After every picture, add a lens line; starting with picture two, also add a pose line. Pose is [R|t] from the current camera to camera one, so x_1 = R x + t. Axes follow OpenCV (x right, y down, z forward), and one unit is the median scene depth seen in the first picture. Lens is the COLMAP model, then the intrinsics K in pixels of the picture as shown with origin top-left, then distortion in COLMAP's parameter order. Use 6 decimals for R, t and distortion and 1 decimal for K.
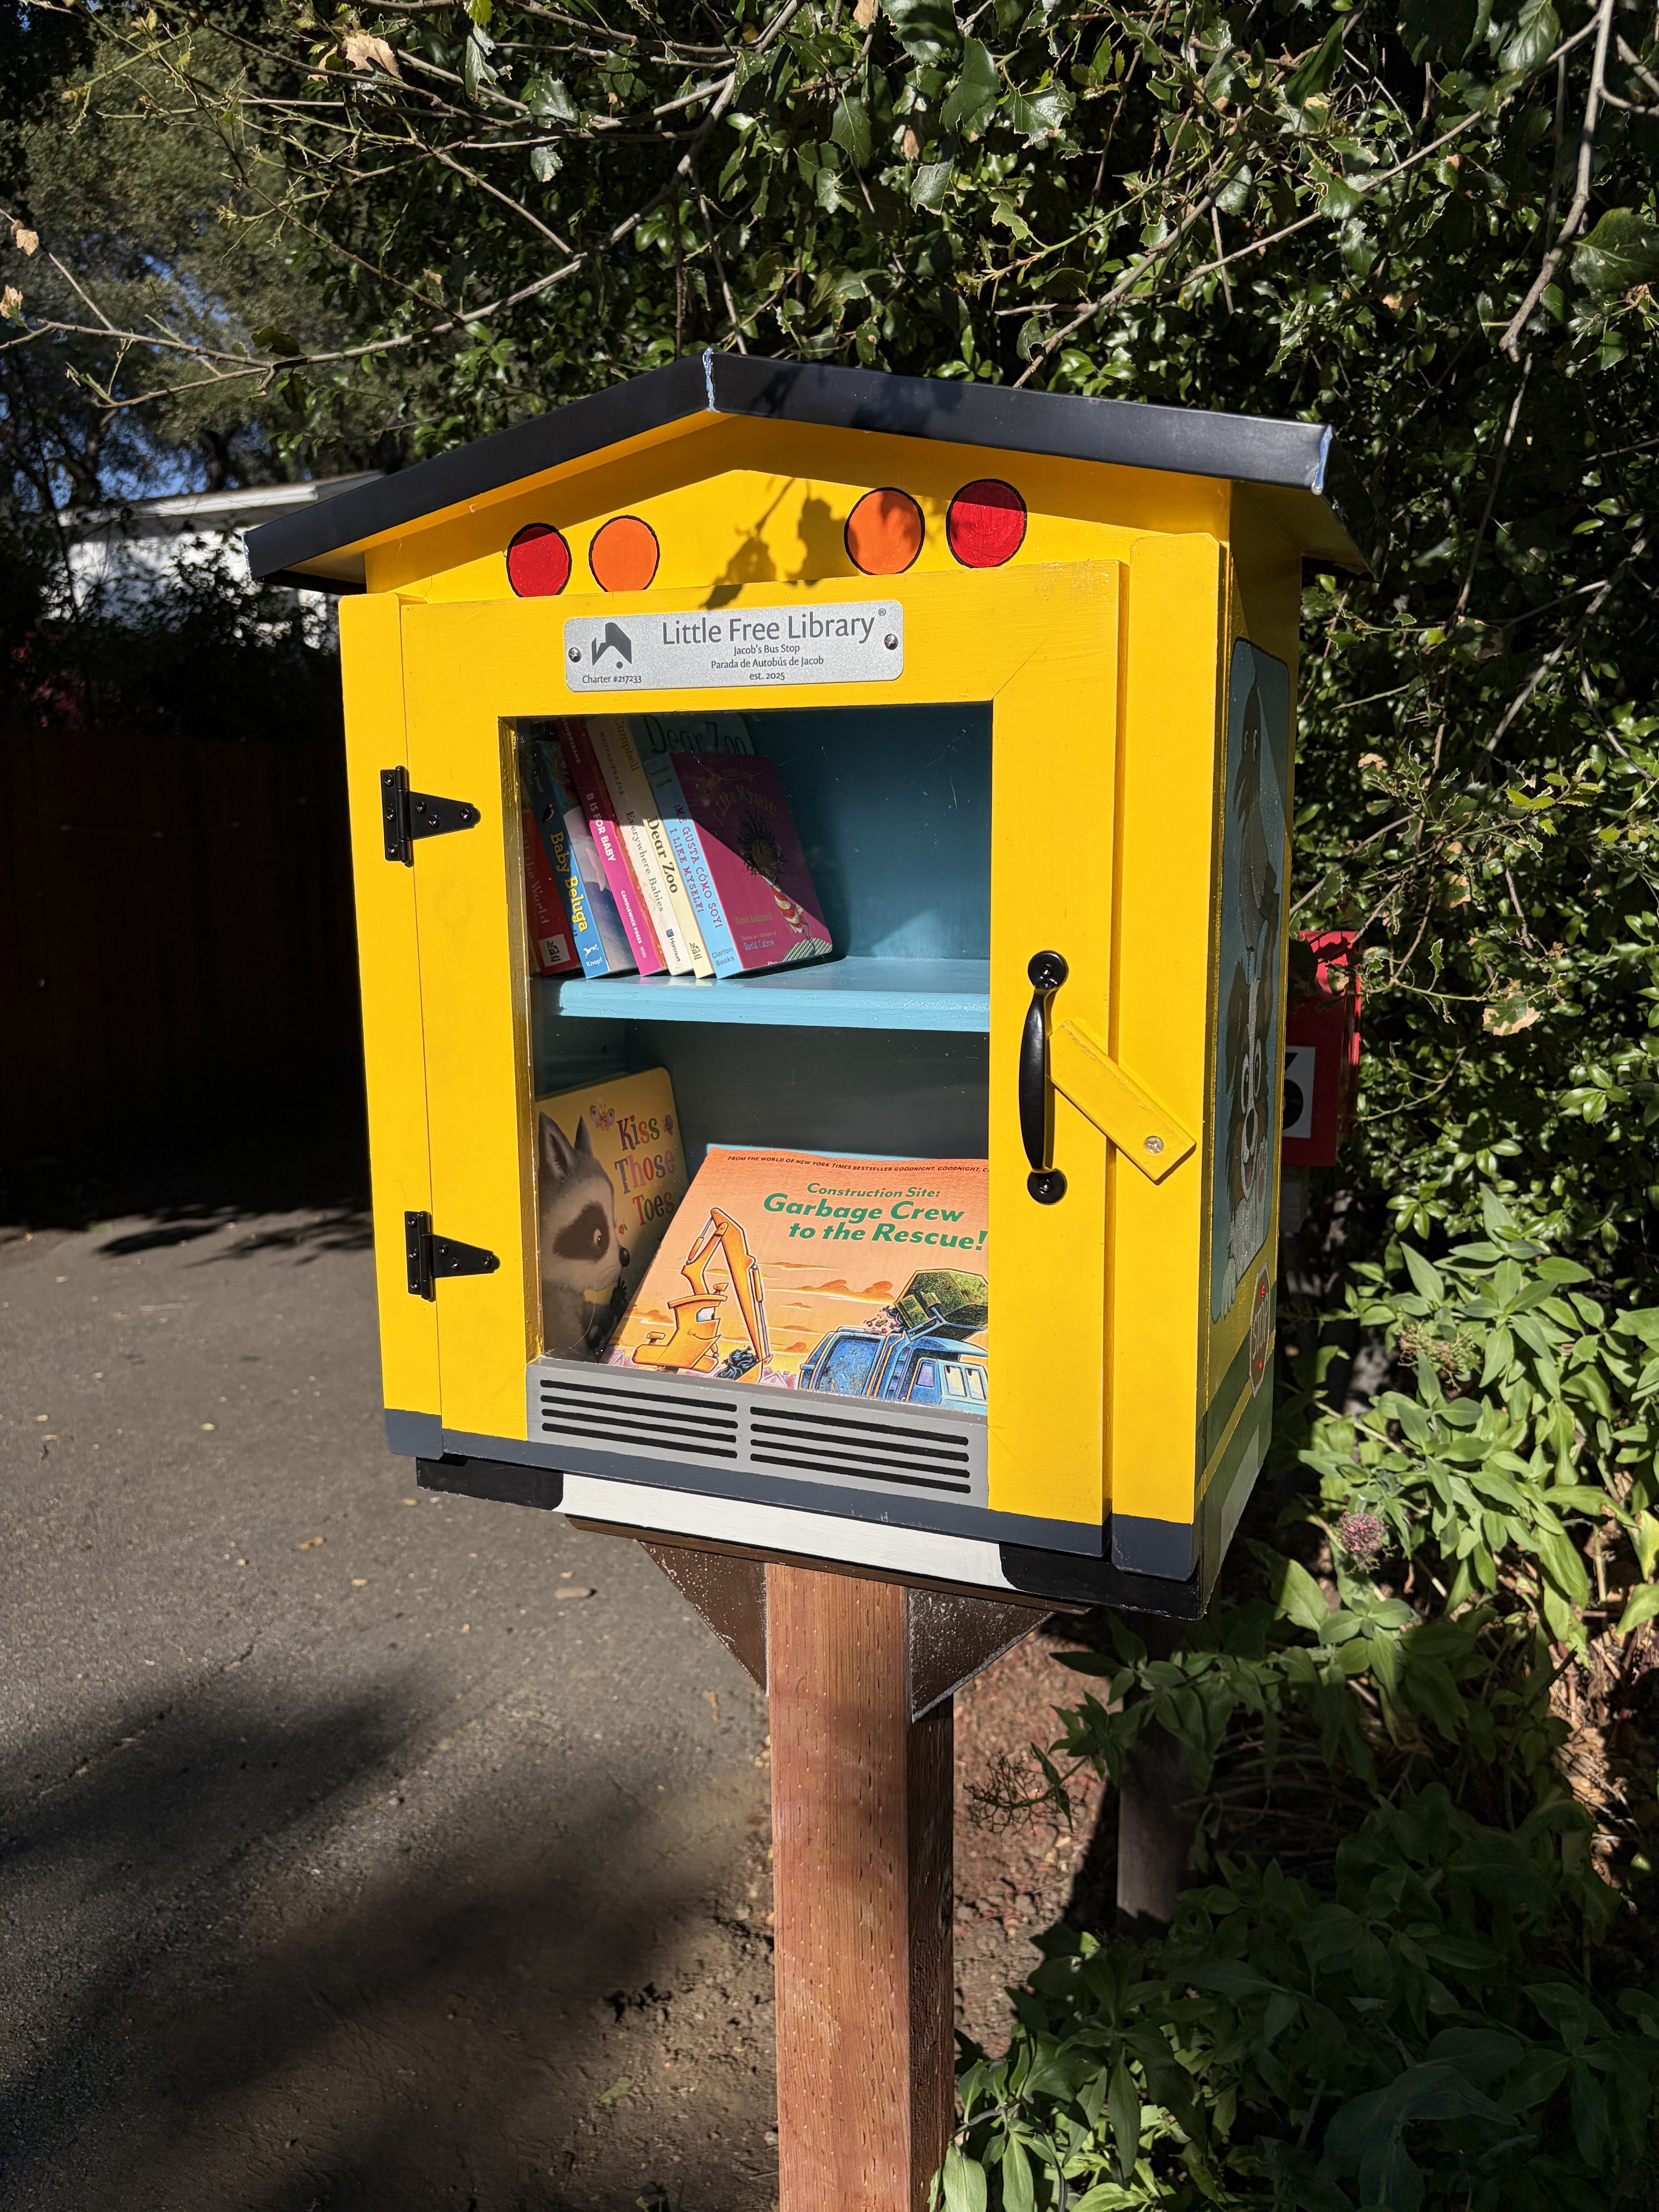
lens RADIAL K [[1647.4, 0, 829.5], [0, 1647.4, 1106.0], [0, 0, 1]] dist [0.001781, -0.042723]
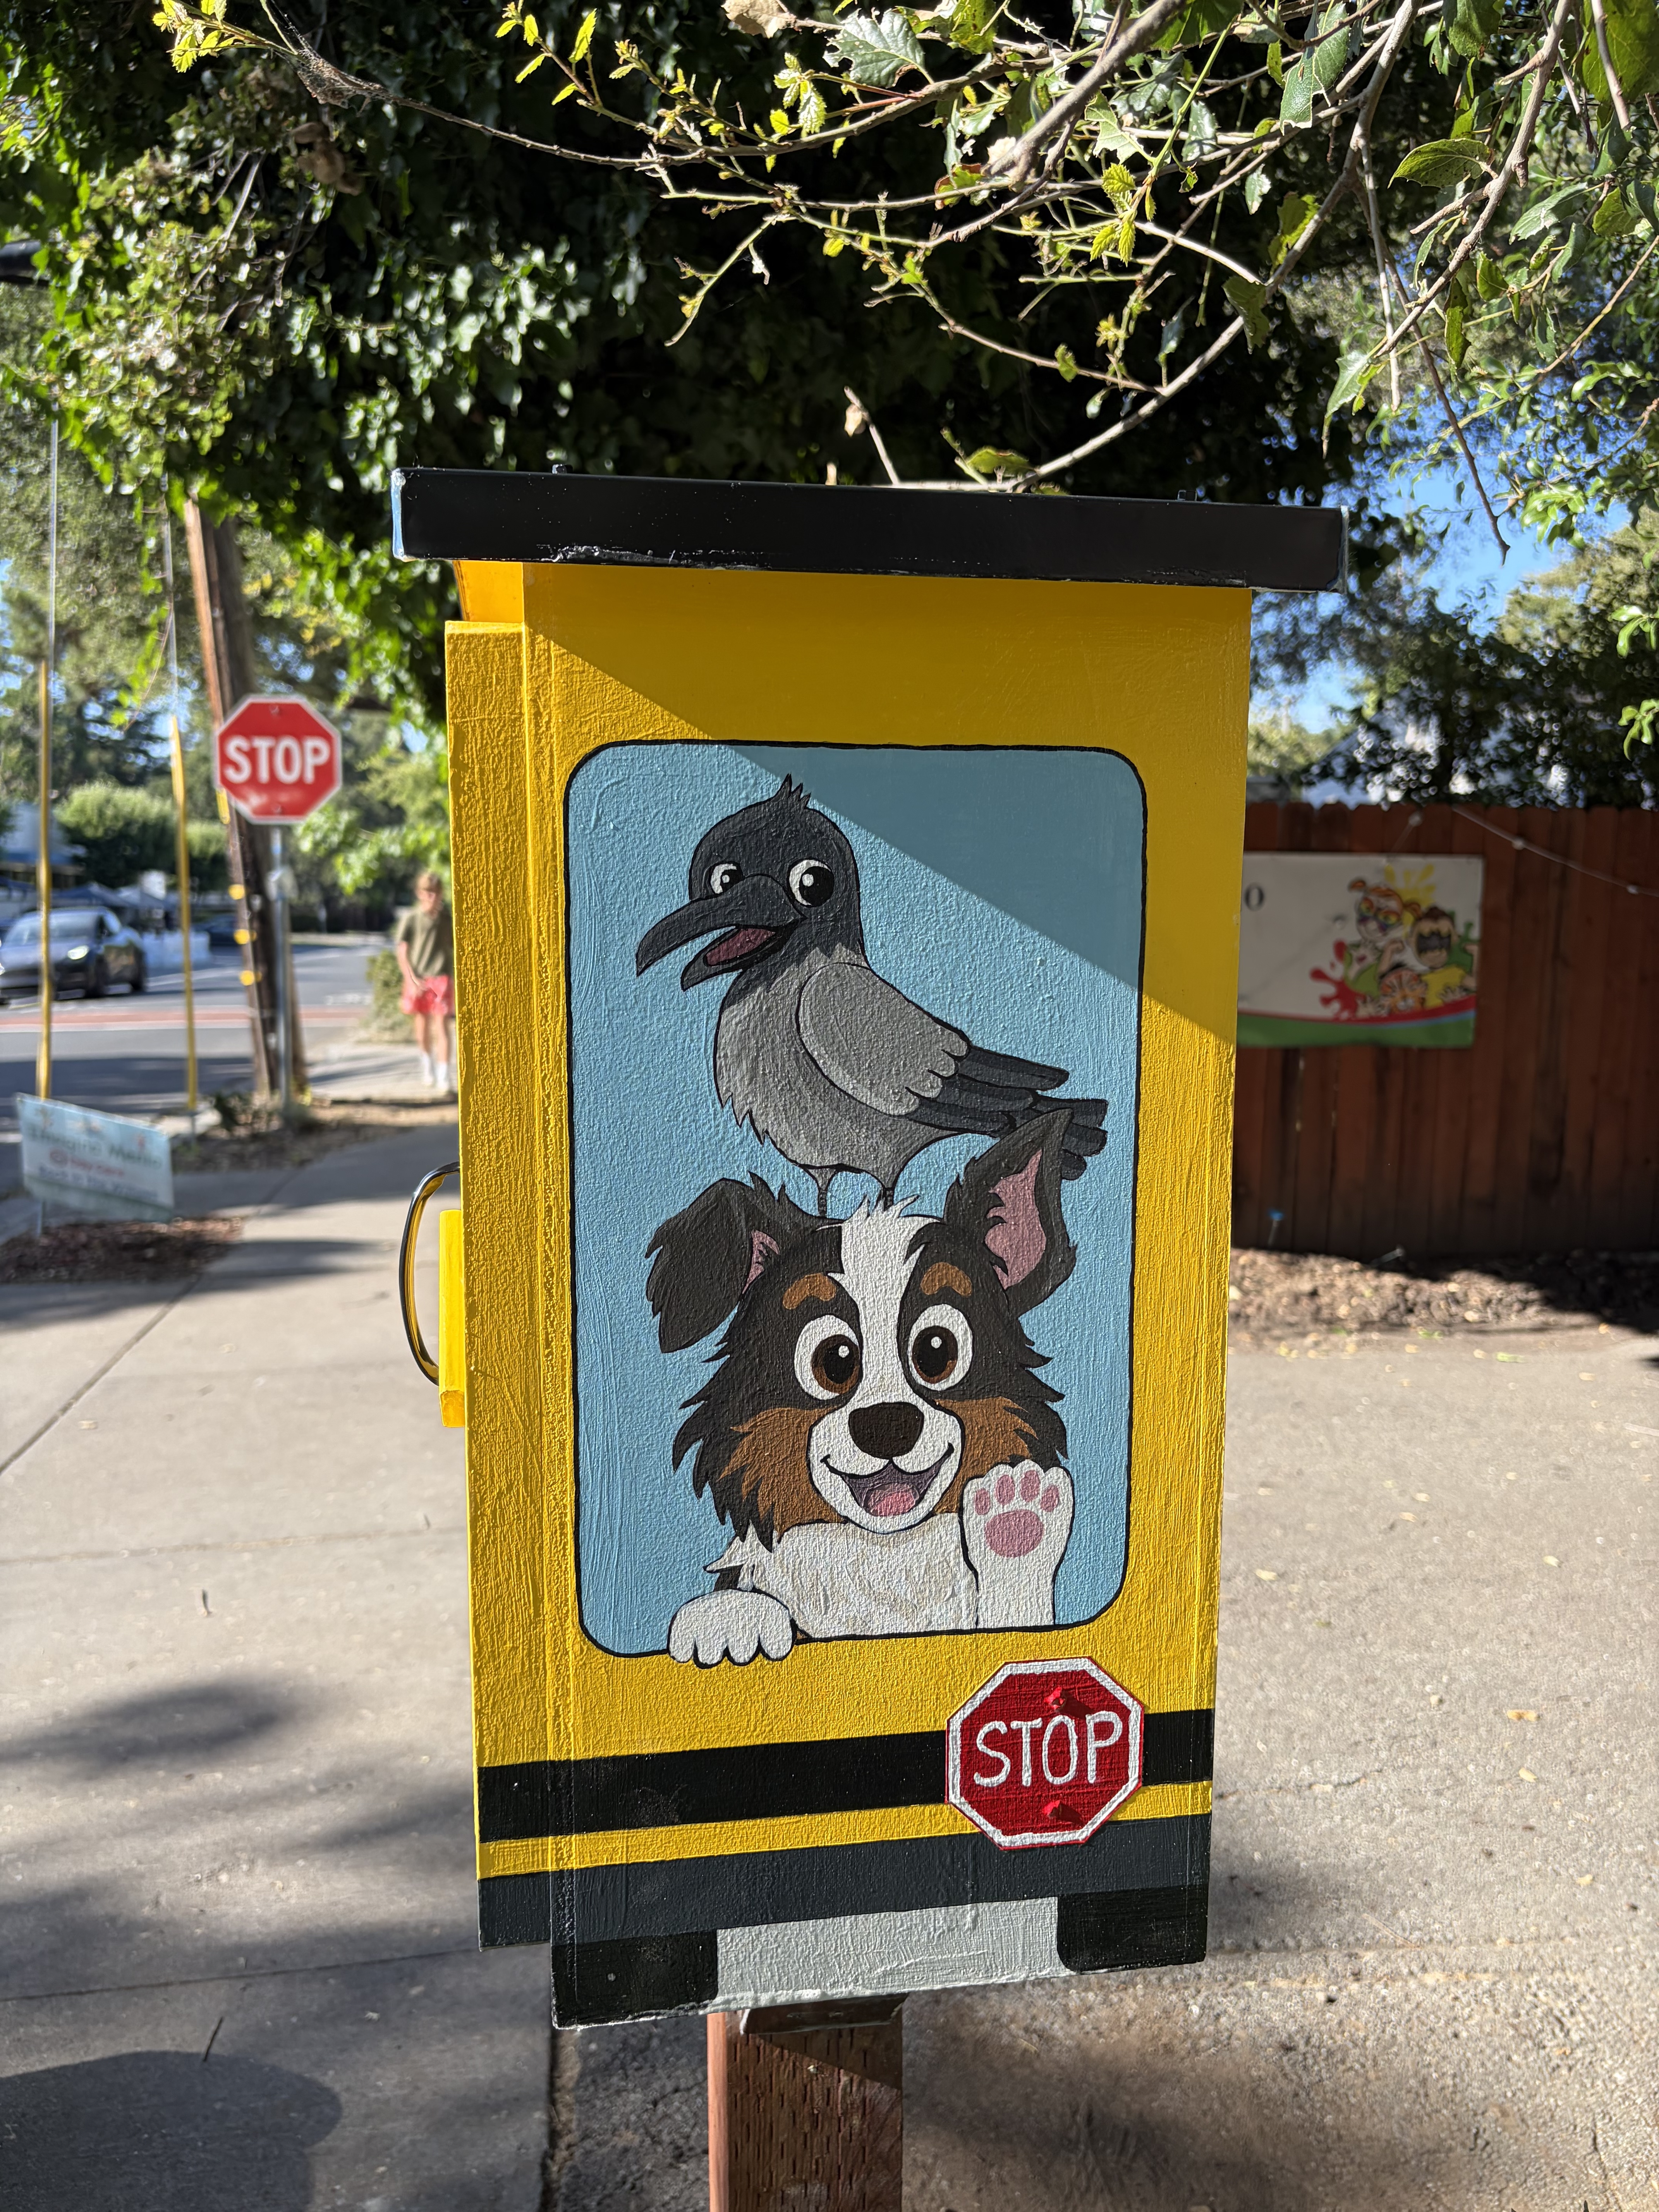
lens RADIAL K [[1647.4, 0, 829.5], [0, 1647.4, 1106.0], [0, 0, 1]] dist [0.001781, -0.042723]
pose [[0.502154, 0.115976, -0.856966, 0.193473], [-0.157643, 0.986638, 0.041151, -0.034896], [0.850288, 0.114431, 0.513727, 0.149294]]
